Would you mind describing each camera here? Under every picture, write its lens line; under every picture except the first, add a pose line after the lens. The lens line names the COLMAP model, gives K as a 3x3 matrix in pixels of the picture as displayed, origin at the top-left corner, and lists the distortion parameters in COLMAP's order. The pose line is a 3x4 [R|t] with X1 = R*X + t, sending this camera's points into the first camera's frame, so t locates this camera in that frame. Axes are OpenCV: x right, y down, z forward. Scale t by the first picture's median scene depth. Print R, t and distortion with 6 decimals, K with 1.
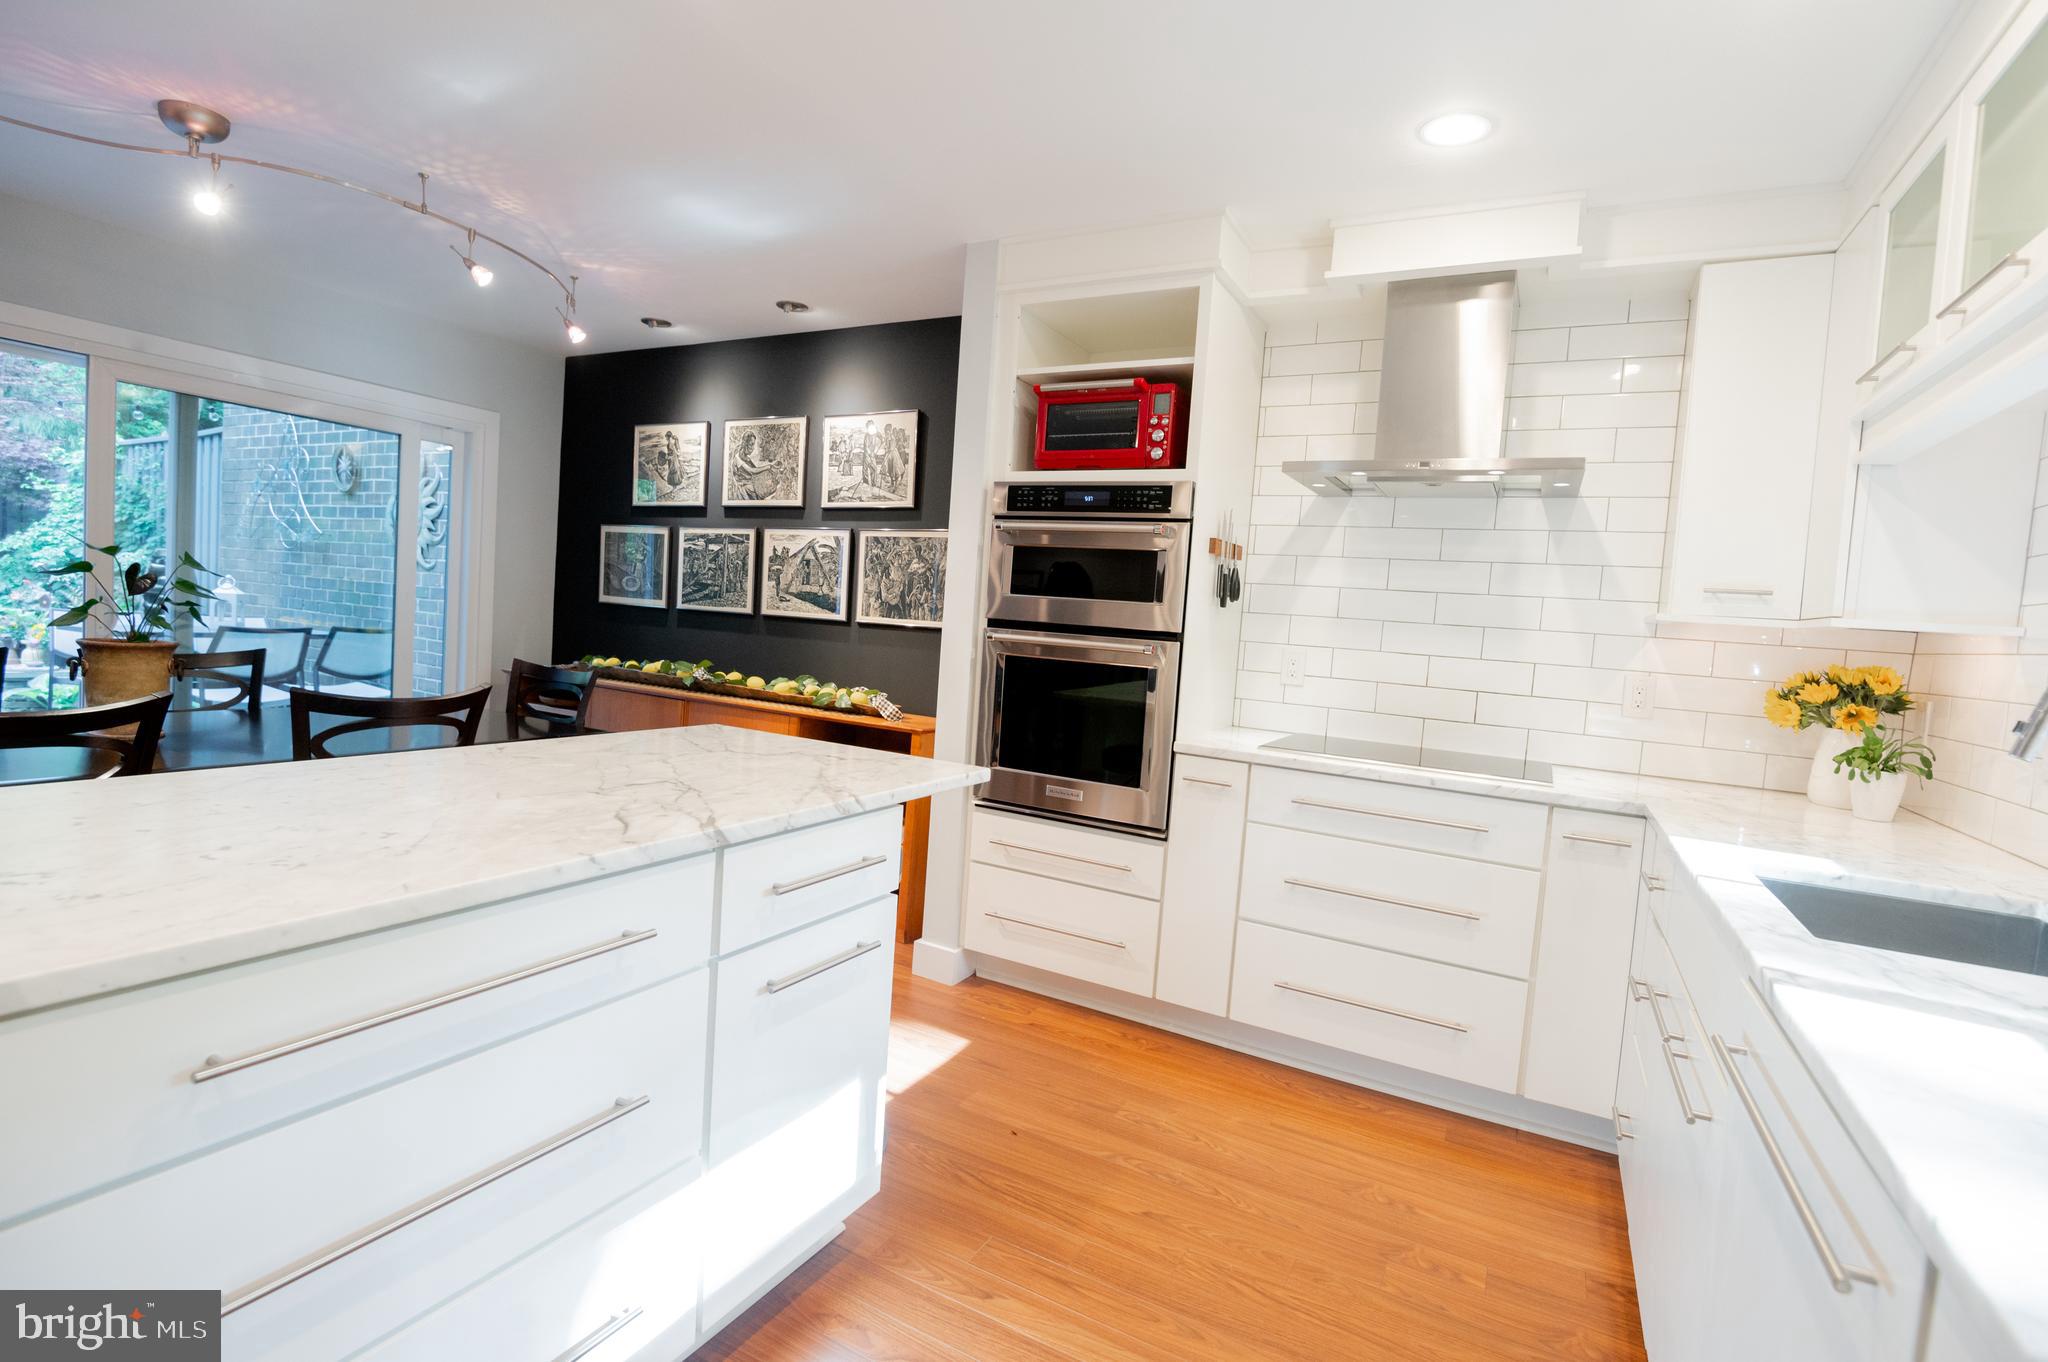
lens RADIAL K [[947.8, 0, 1035.4], [0, 947.8, 672.0], [0, 0, 1]] dist [-0.013103, -0.002333]
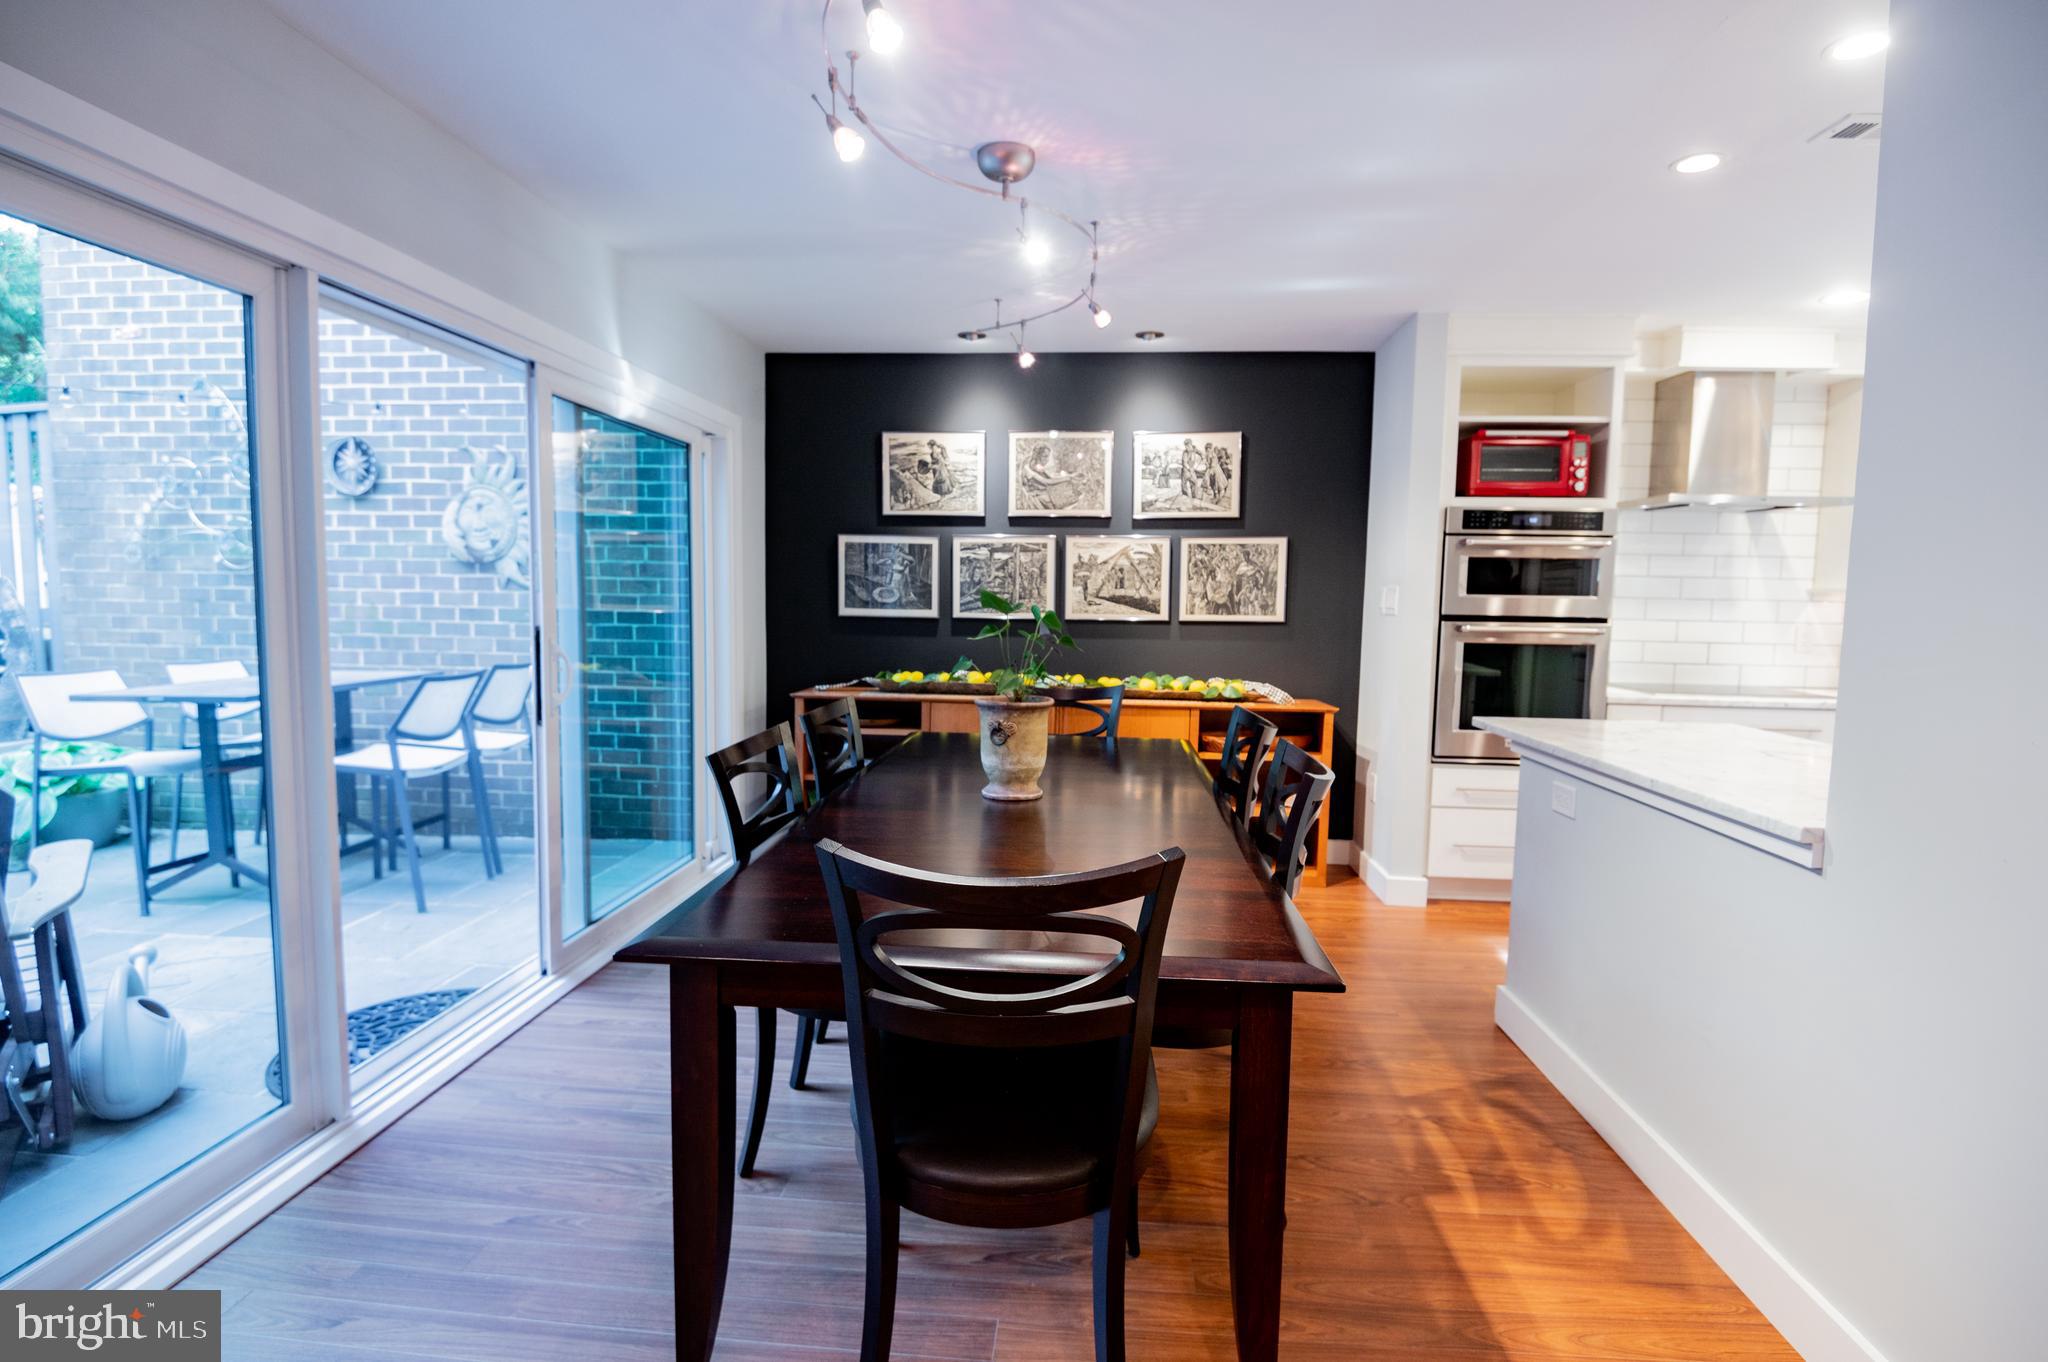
lens RADIAL K [[947.8, 0, 1026.2], [0, 947.8, 669.4], [0, 0, 1]] dist [-0.013103, -0.002333]
pose [[0.913863, -0.088201, 0.396327, -0.824947], [0.071827, 0.995844, 0.056000, -0.073069], [-0.399619, -0.022709, 0.916400, 0.051714]]
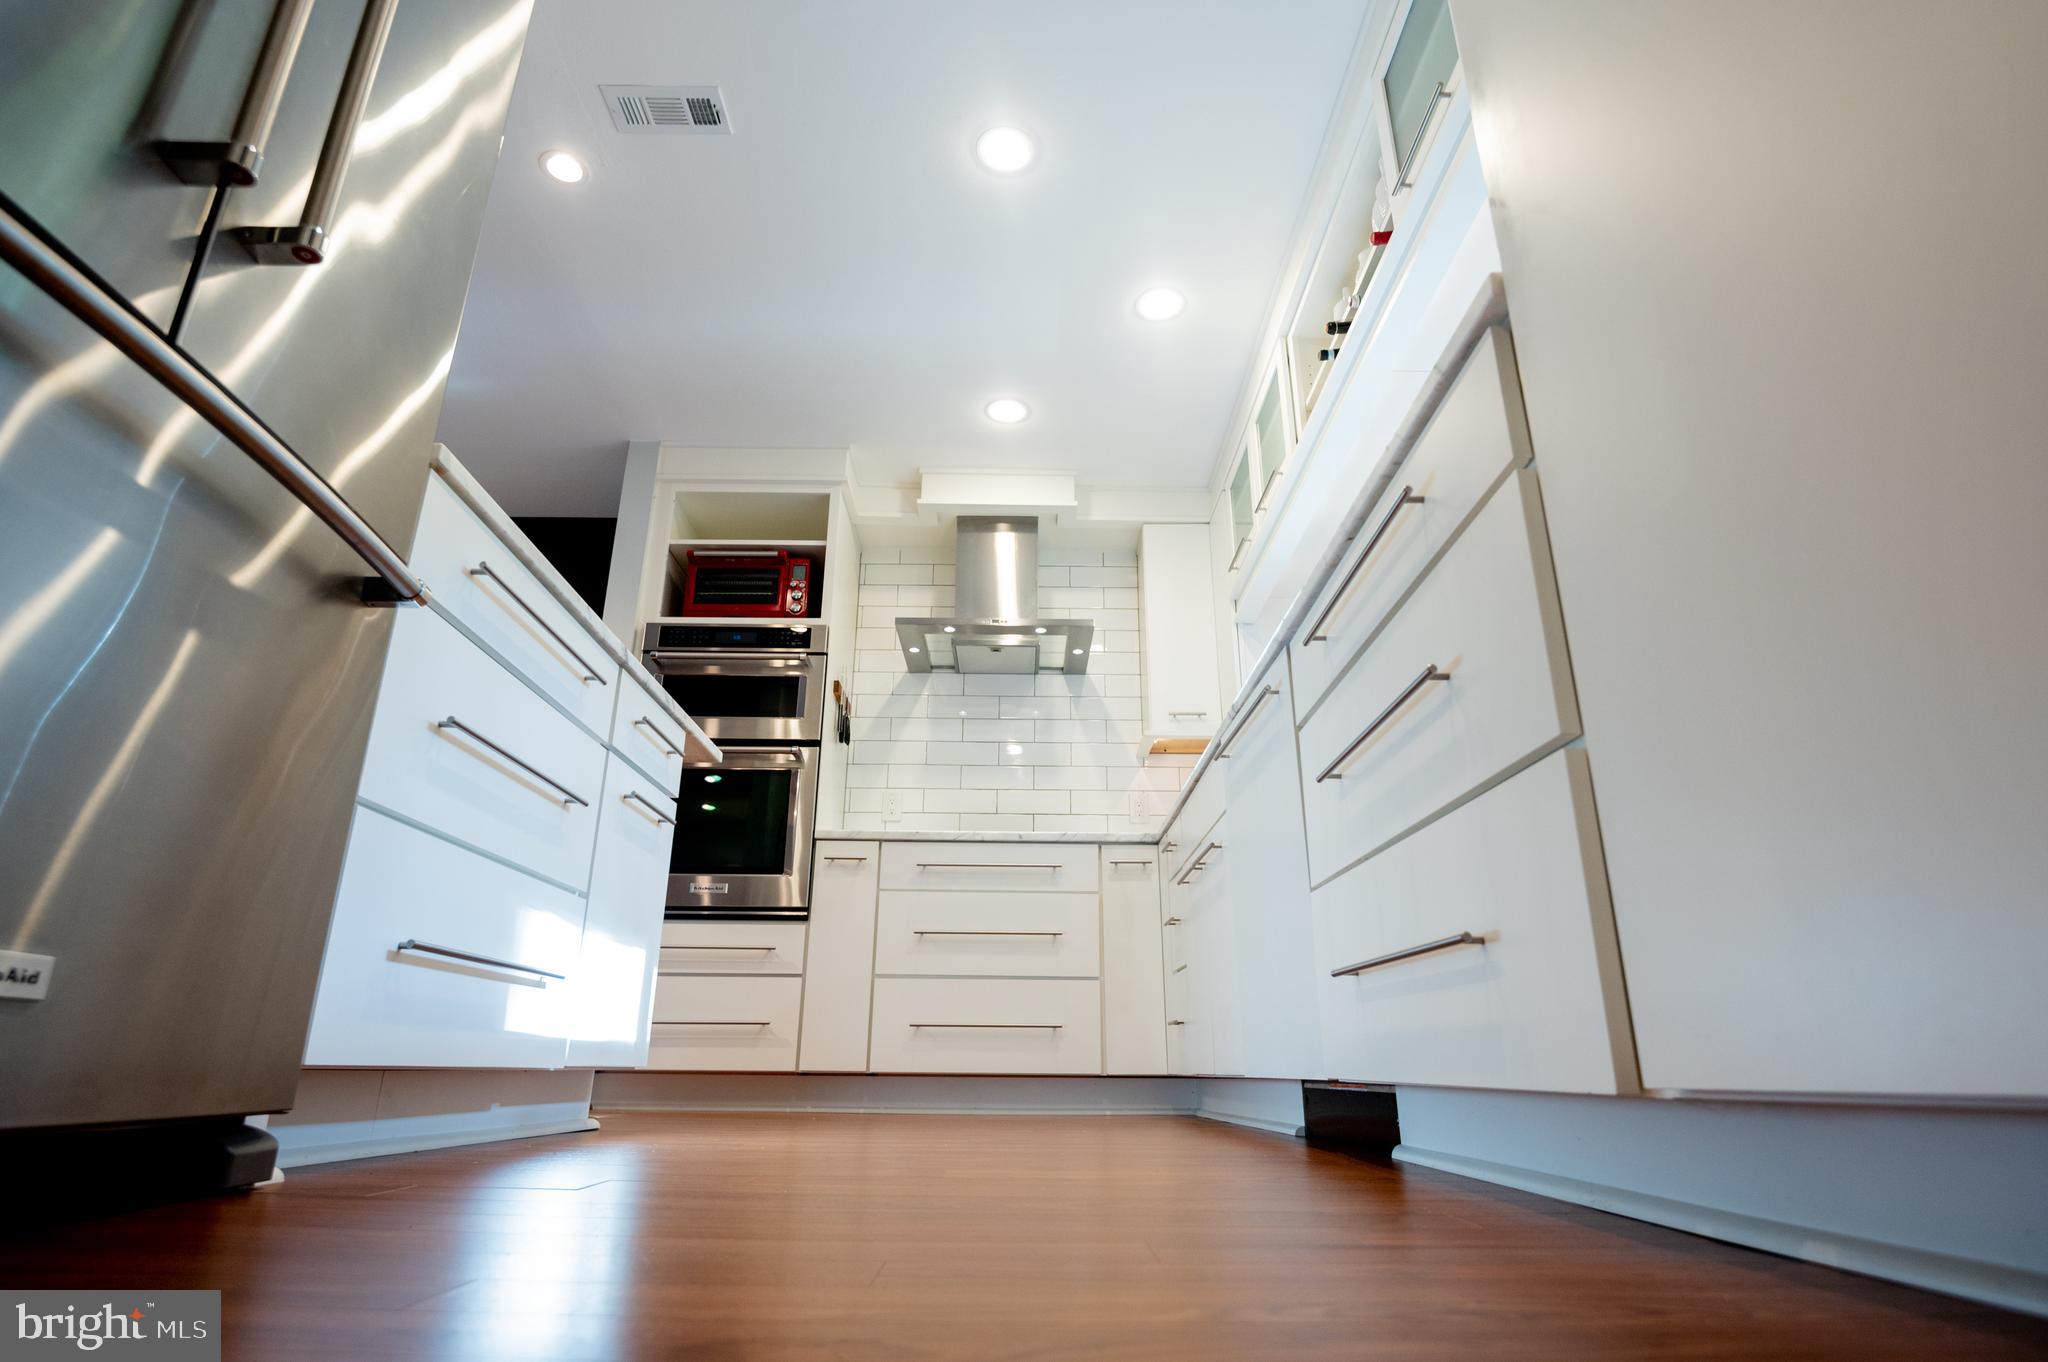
lens RADIAL K [[1080.2, 0, 1021.9], [0, 1080.2, 688.3], [0, 0, 1]] dist [-0.003069, -0.000154]
pose [[0.876880, 0.098930, 0.470420, -0.193725], [0.085208, 0.931110, -0.354645, 0.286132], [-0.473098, 0.351065, 0.808042, -0.186074]]
